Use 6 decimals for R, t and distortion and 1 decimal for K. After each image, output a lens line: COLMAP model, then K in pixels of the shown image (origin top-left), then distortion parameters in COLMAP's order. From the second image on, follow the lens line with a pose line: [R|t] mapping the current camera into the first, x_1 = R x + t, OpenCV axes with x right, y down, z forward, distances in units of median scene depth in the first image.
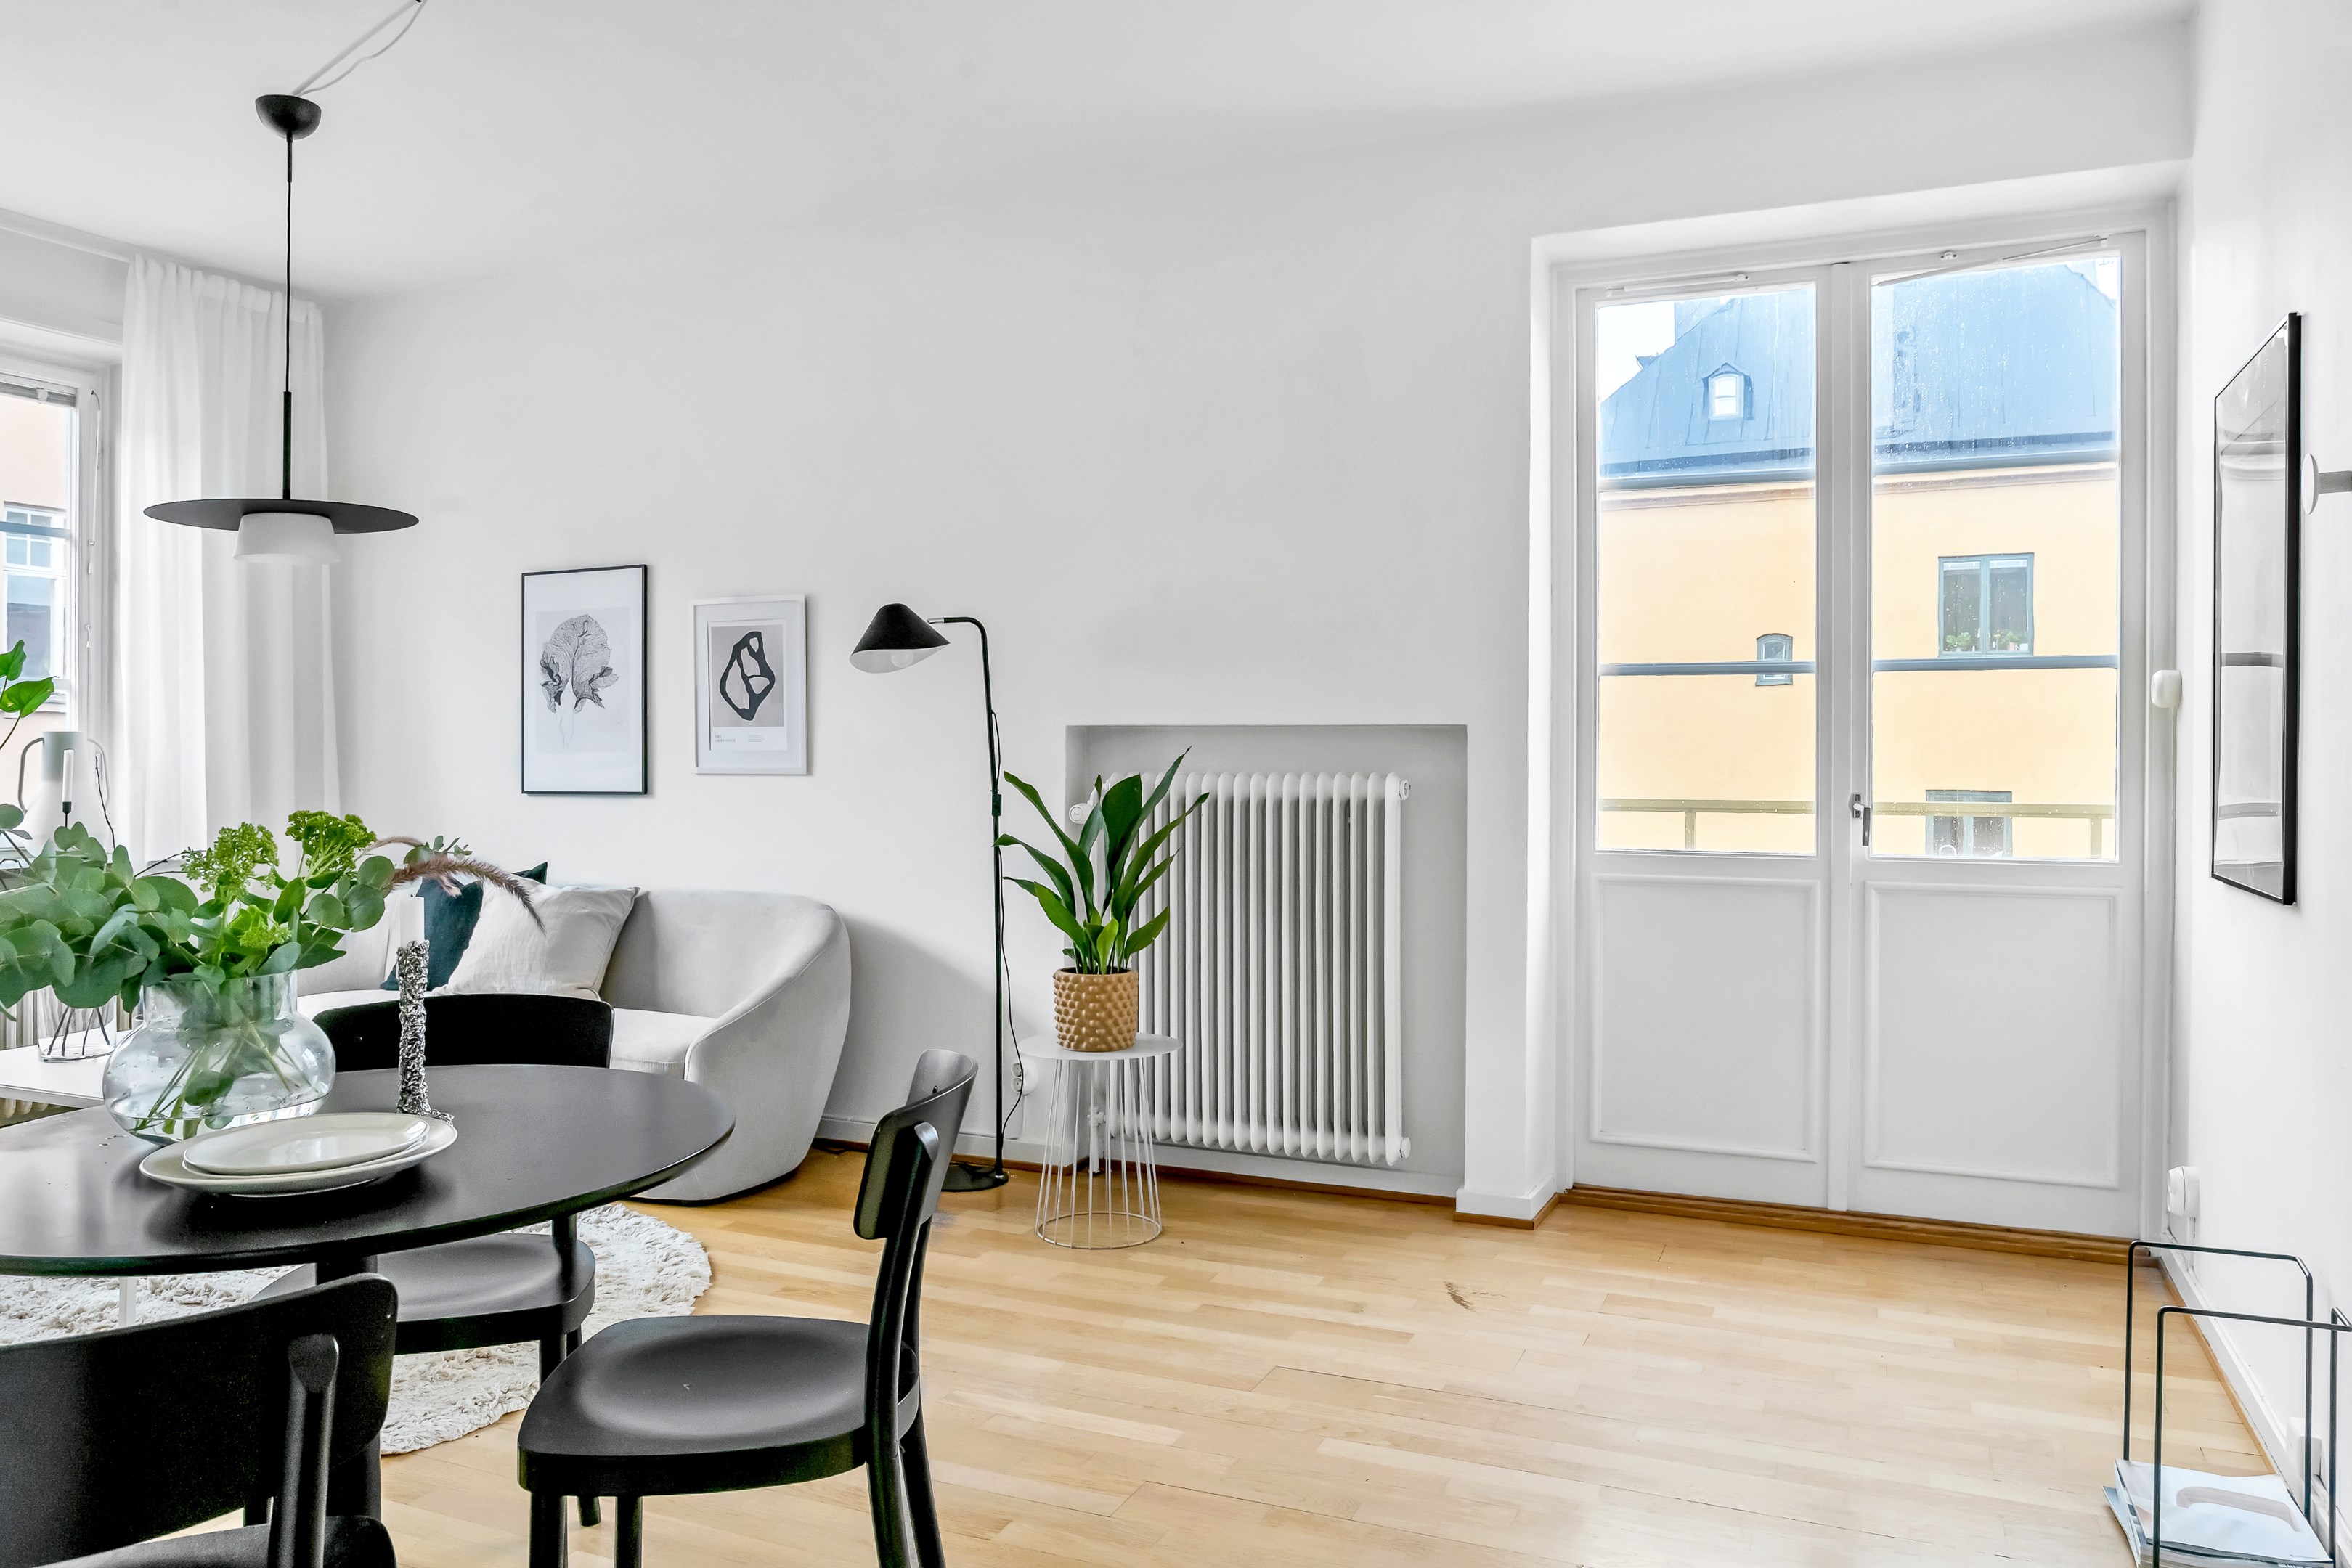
lens RADIAL K [[1558.9, 0, 1192.7], [0, 1558.9, 774.1], [0, 0, 1]] dist [-0.025901, 0.003586]
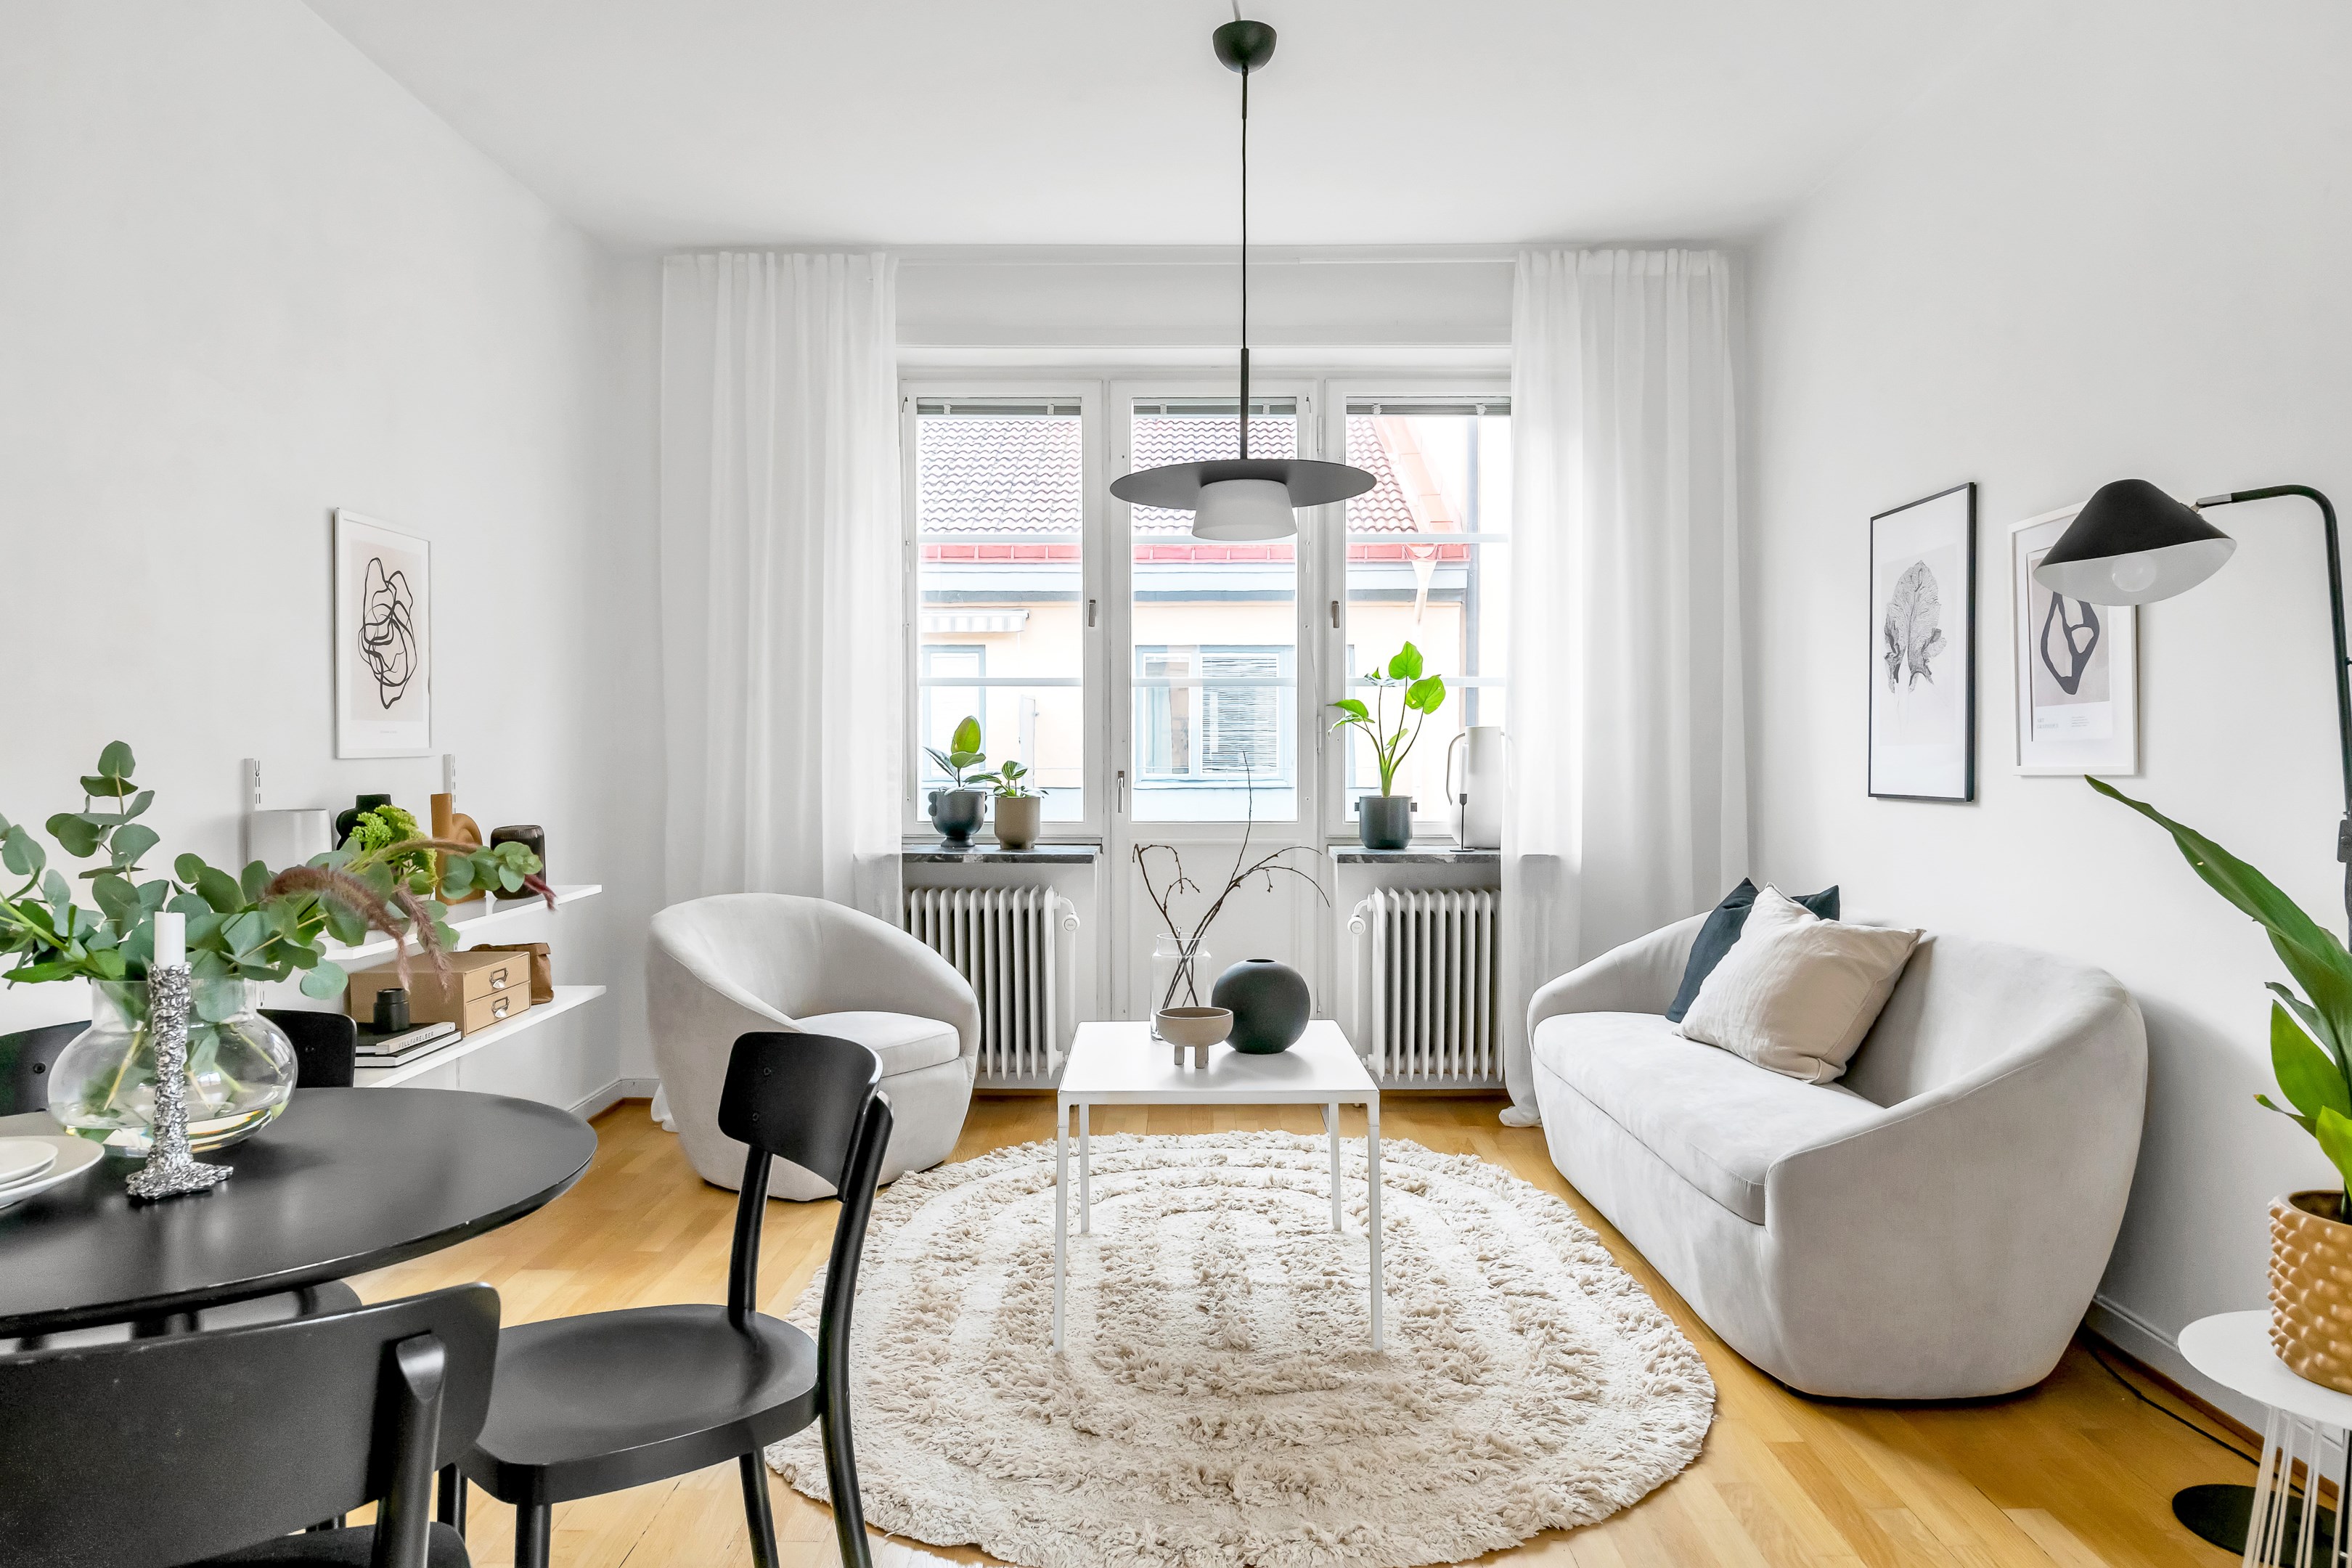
lens RADIAL K [[1559.1, 0, 1176.8], [0, 1559.1, 803.7], [0, 0, 1]] dist [-0.025901, 0.003586]
pose [[0.405340, 0.027965, -0.913738, 0.166345], [-0.006022, 0.999592, 0.027921, -0.004266], [0.914146, -0.005815, 0.405343, 0.398234]]
